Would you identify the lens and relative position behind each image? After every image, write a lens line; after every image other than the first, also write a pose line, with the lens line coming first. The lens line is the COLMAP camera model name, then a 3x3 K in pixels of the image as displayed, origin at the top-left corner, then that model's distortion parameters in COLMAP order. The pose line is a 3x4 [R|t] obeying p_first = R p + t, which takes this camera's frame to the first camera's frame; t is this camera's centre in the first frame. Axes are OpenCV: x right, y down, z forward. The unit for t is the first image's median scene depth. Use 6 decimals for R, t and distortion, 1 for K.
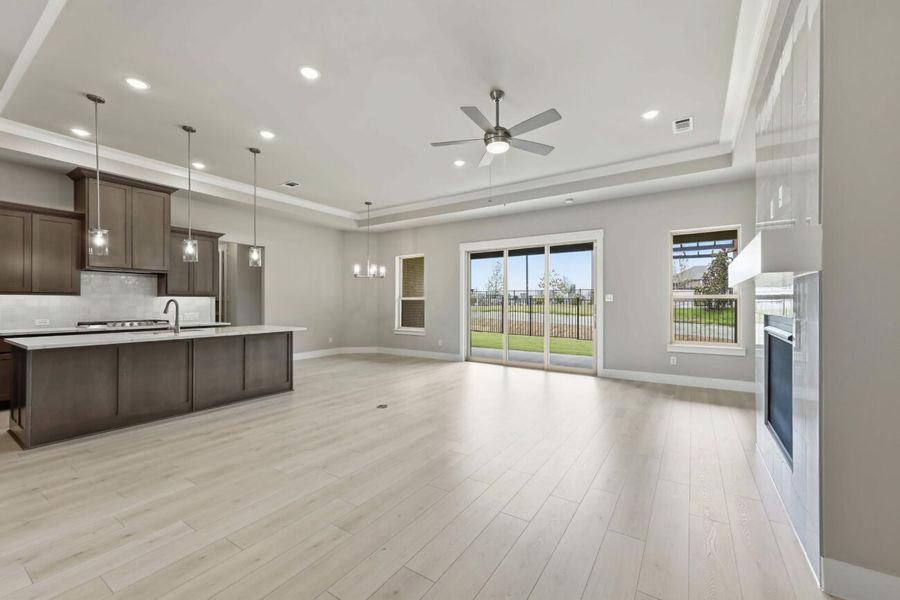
lens RADIAL K [[362.9, 0, 445.0], [0, 362.9, 300.8], [0, 0, 1]] dist [0.018190, 0.000003]
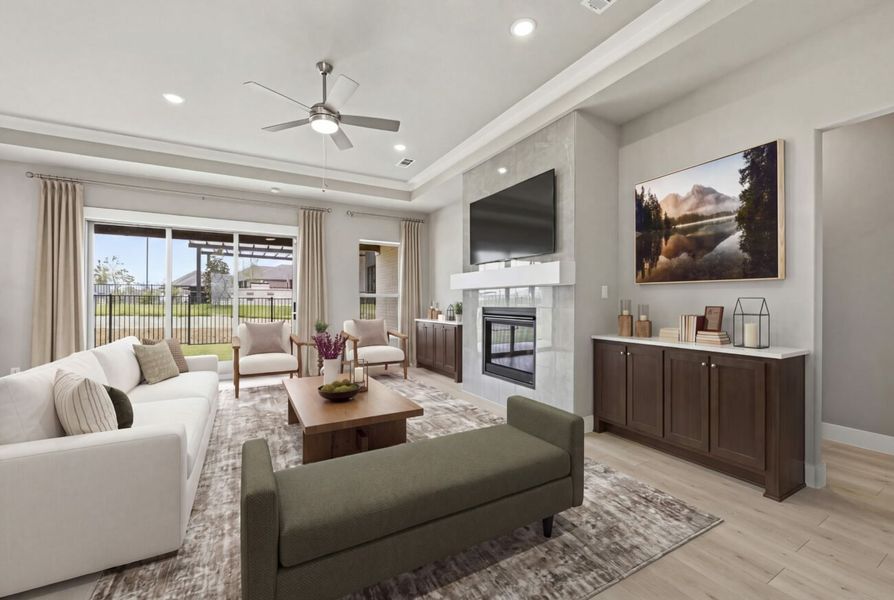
lens RADIAL K [[374.4, 0, 447.0], [0, 374.4, 300.0], [0, 0, 1]] dist [0.000376, 0.000153]
pose [[0.444652, 0.000118, 0.895704, -0.315025], [-0.002018, 0.999998, 0.000870, 0.003028], [-0.895701, -0.002195, 0.444651, 0.185353]]
